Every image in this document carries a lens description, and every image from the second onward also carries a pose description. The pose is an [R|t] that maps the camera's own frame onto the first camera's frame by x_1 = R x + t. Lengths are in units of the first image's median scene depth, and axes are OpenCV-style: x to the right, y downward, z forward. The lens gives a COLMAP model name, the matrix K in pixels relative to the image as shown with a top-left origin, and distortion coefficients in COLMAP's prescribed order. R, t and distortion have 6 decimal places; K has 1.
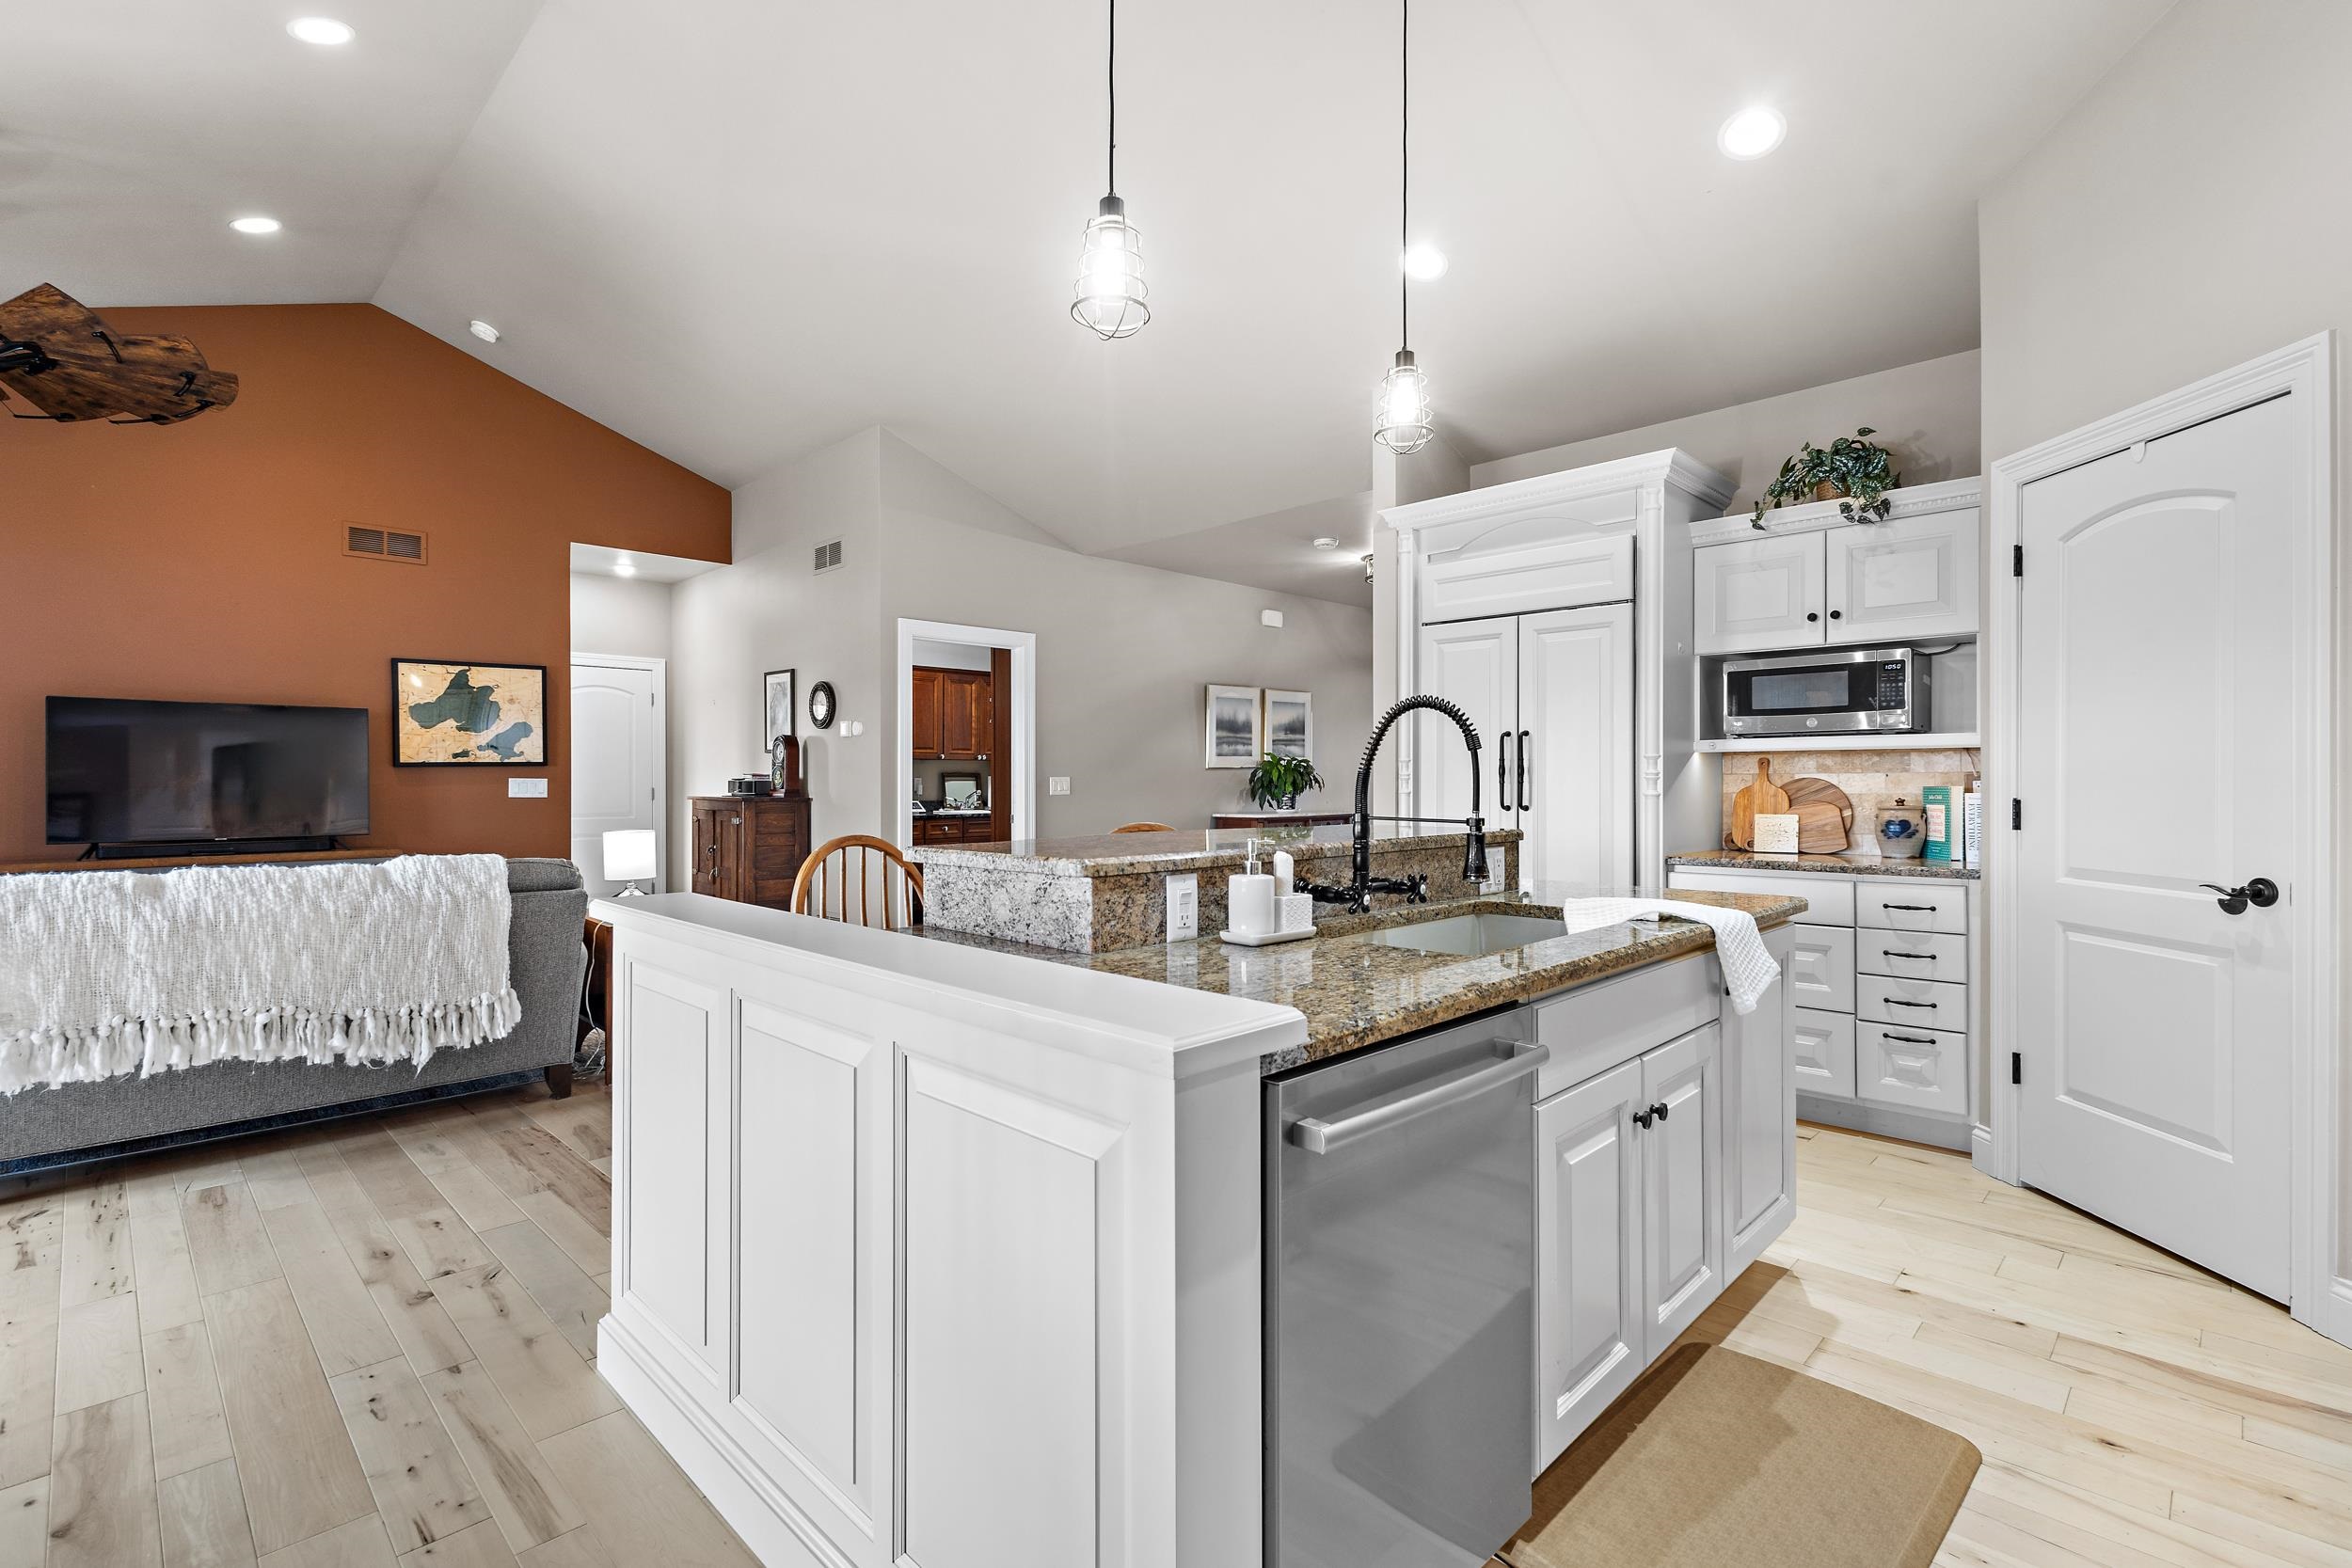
lens RADIAL K [[1078.0, 0, 1182.5], [0, 1078.0, 785.0], [0, 0, 1]] dist [0.010817, -0.003539]
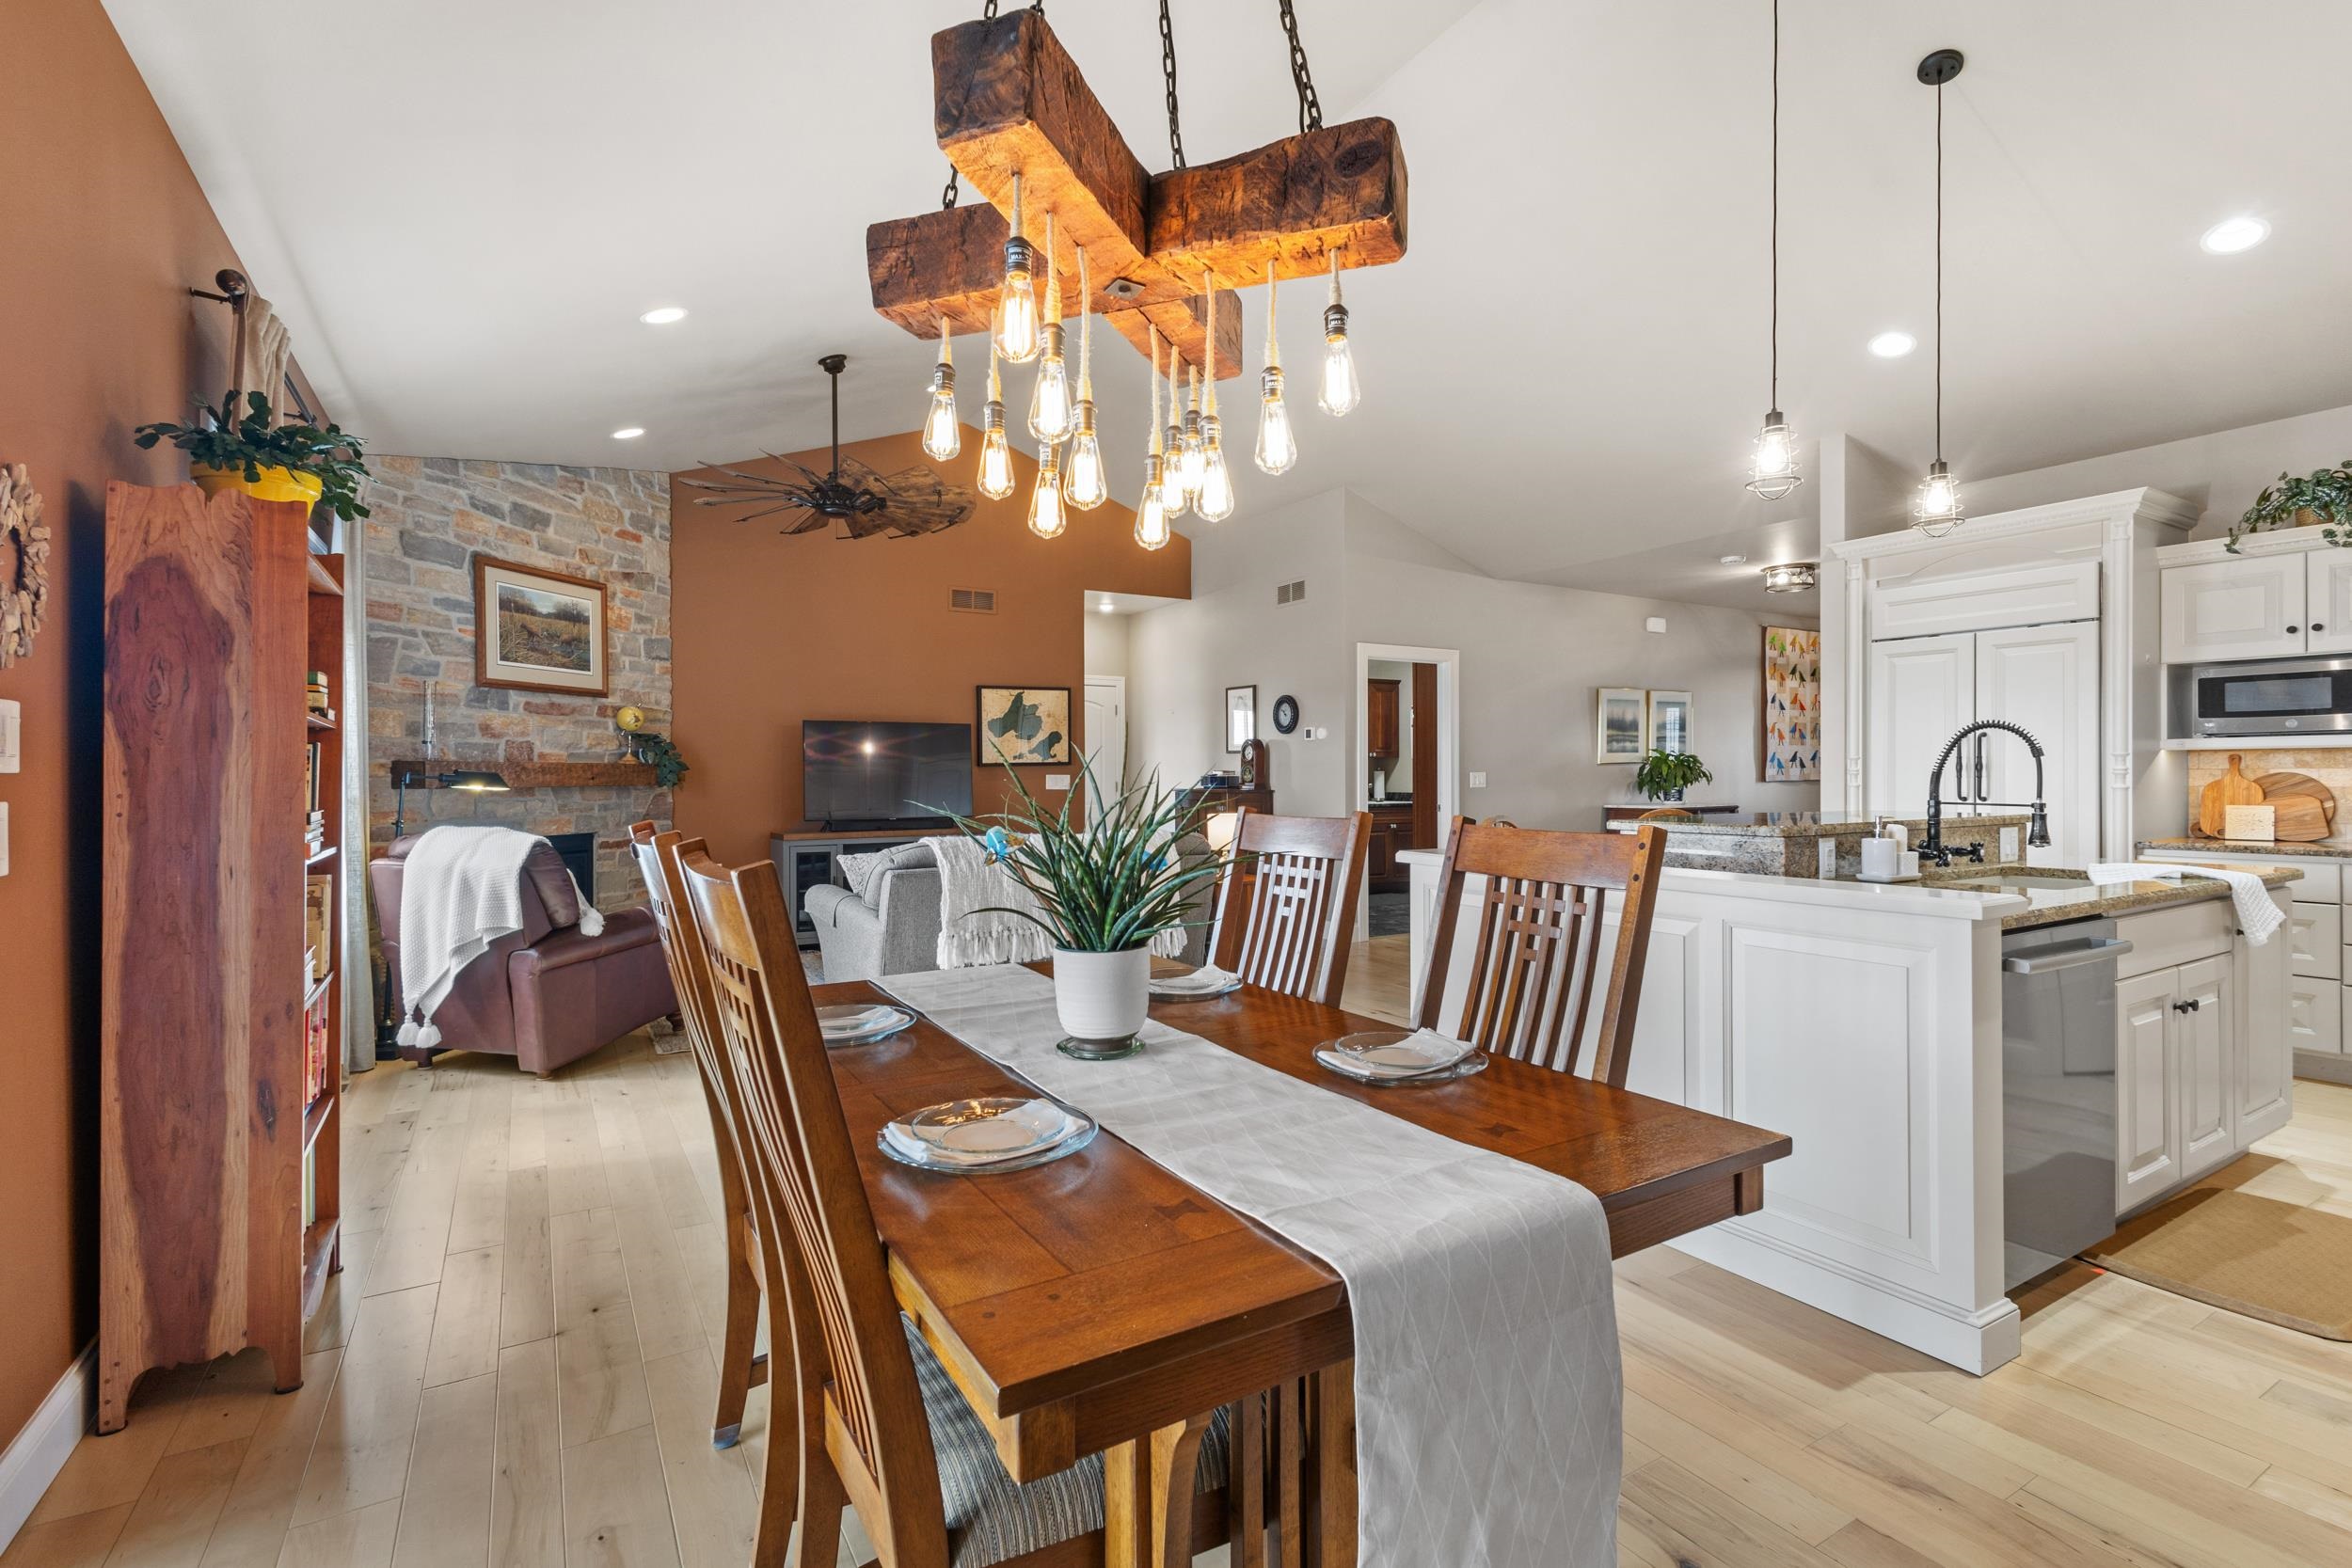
lens RADIAL K [[1078.0, 0, 1174.6], [0, 1078.0, 778.2], [0, 0, 1]] dist [0.010817, -0.003539]
pose [[0.969128, -0.001826, -0.246551, -0.231763], [0.001884, 0.999998, 0.000003, -0.002586], [0.246551, -0.000467, 0.969130, -0.332757]]
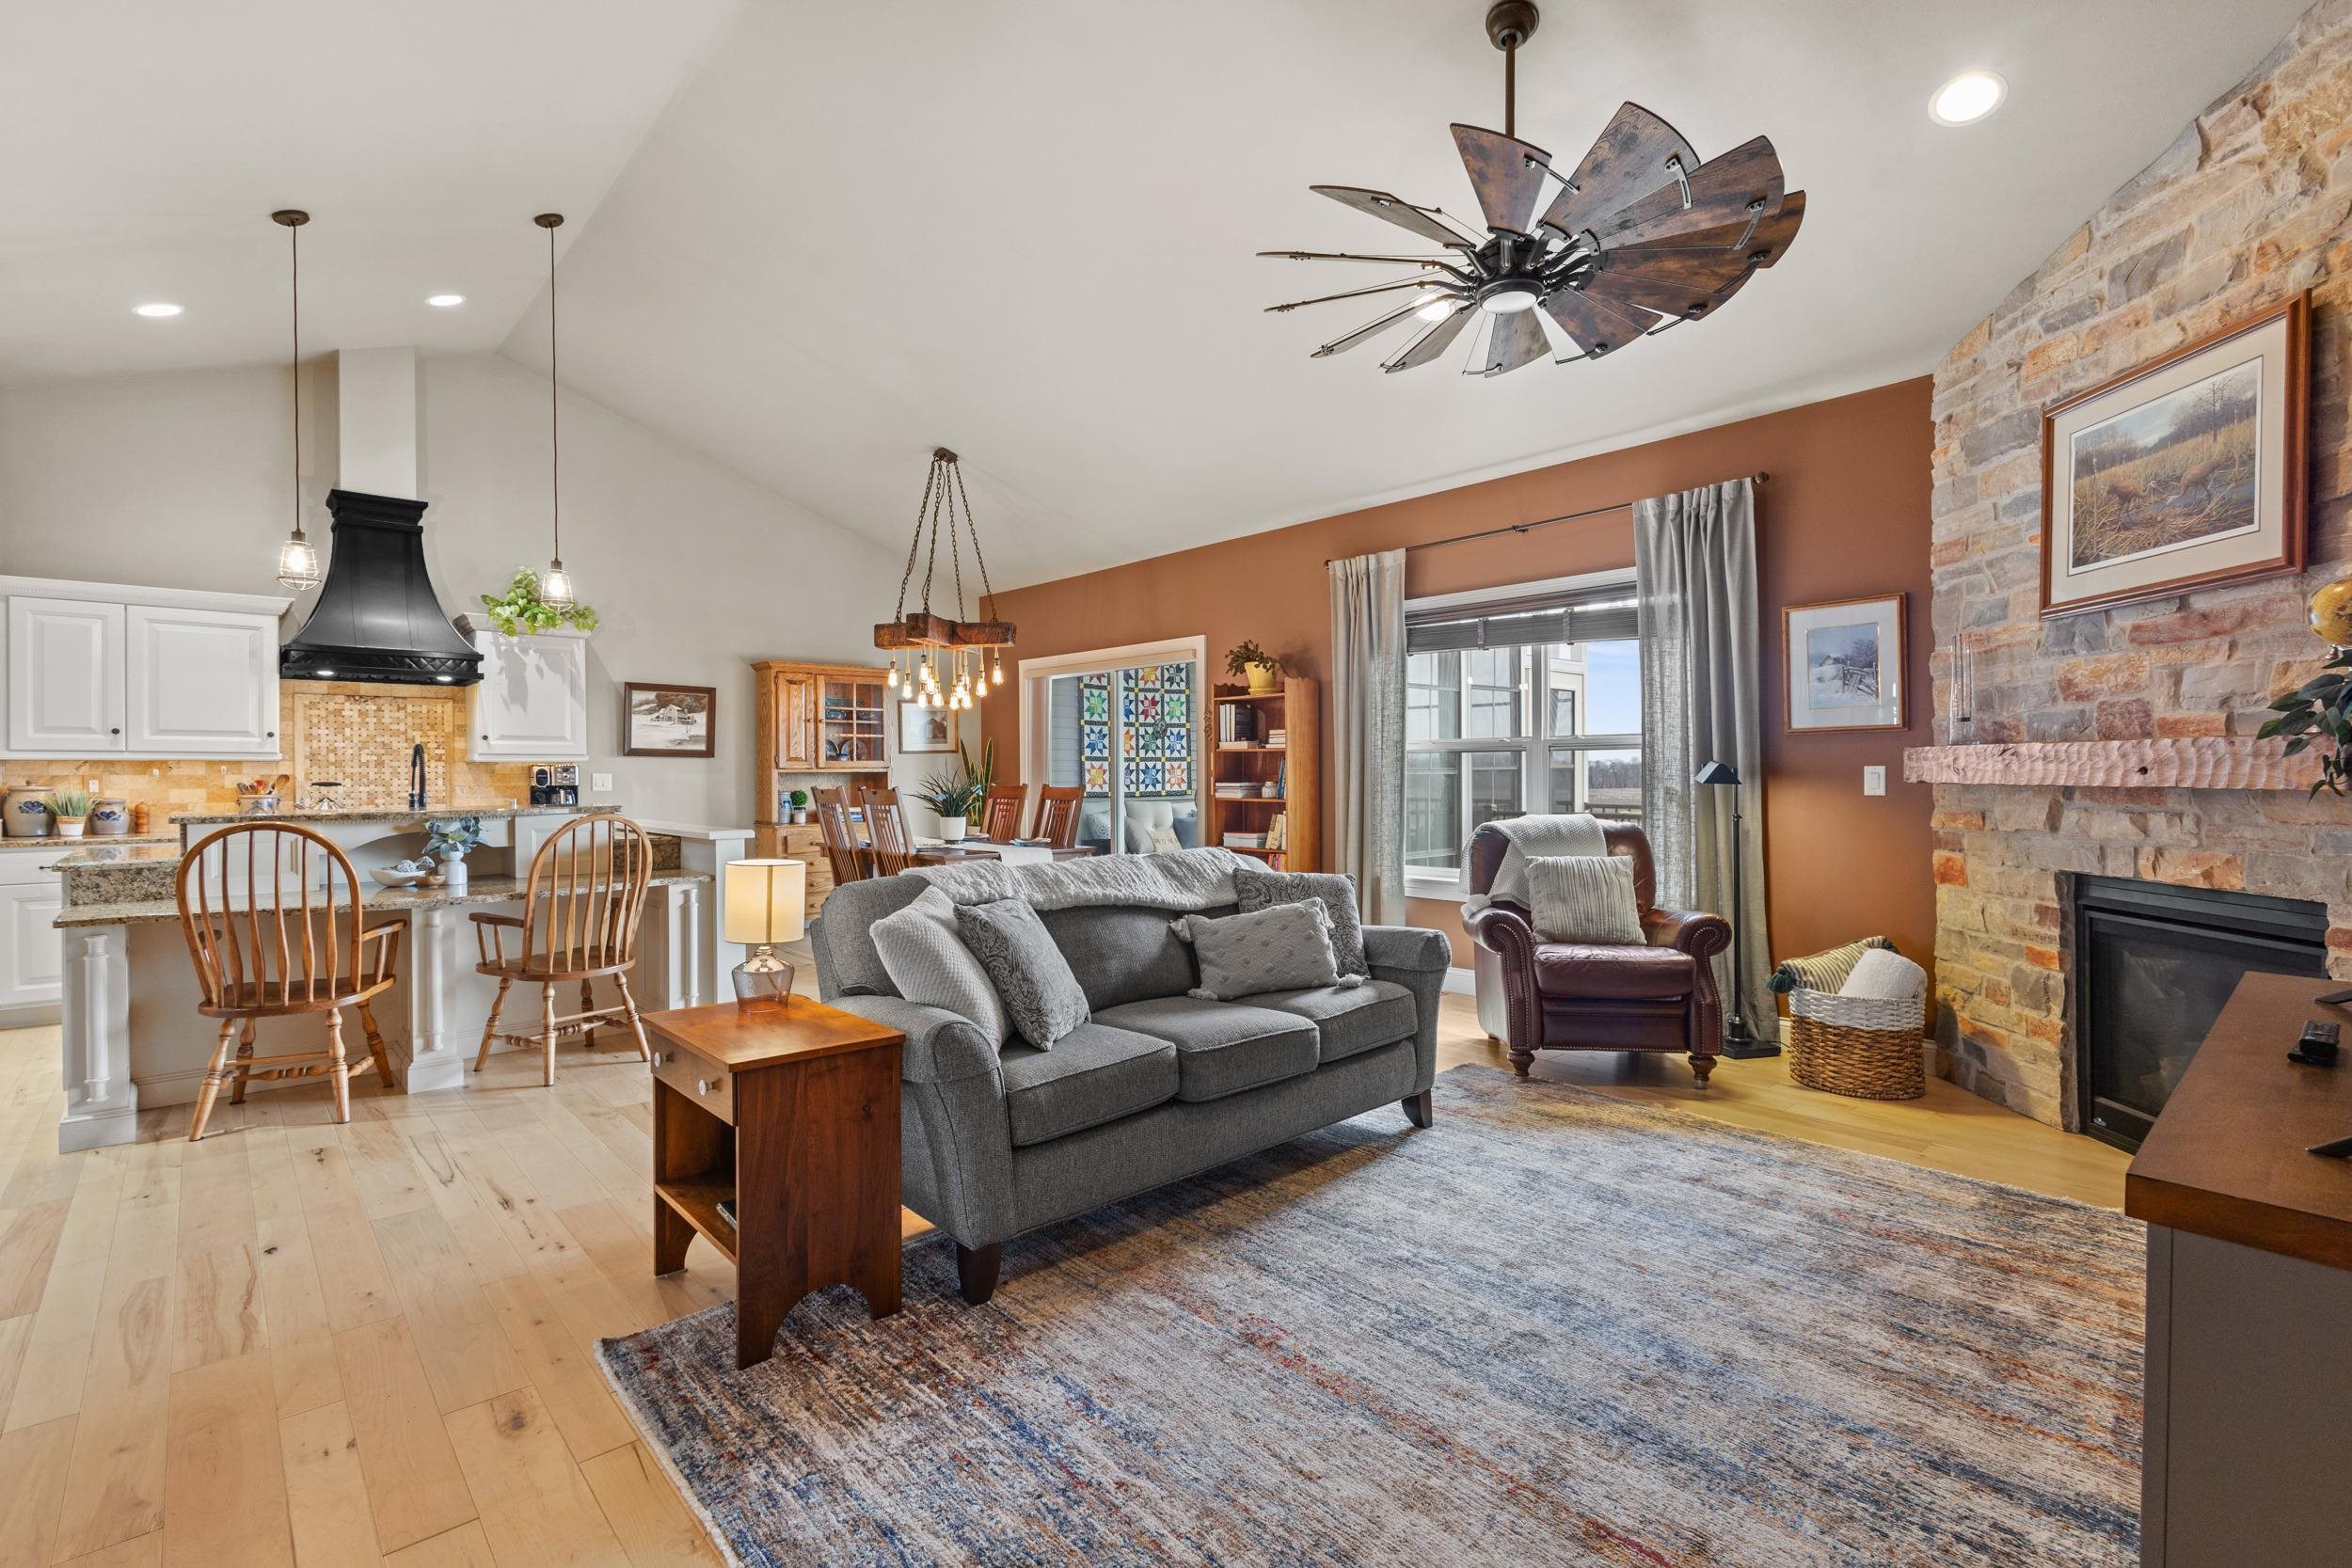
lens RADIAL K [[1078.0, 0, 1174.4], [0, 1078.0, 776.4], [0, 0, 1]] dist [0.010817, -0.003539]
pose [[-0.998514, 0.006893, 0.054064, -0.761694], [0.007206, 0.999958, 0.005599, -0.008324], [-0.054023, 0.005980, -0.998522, 1.567050]]
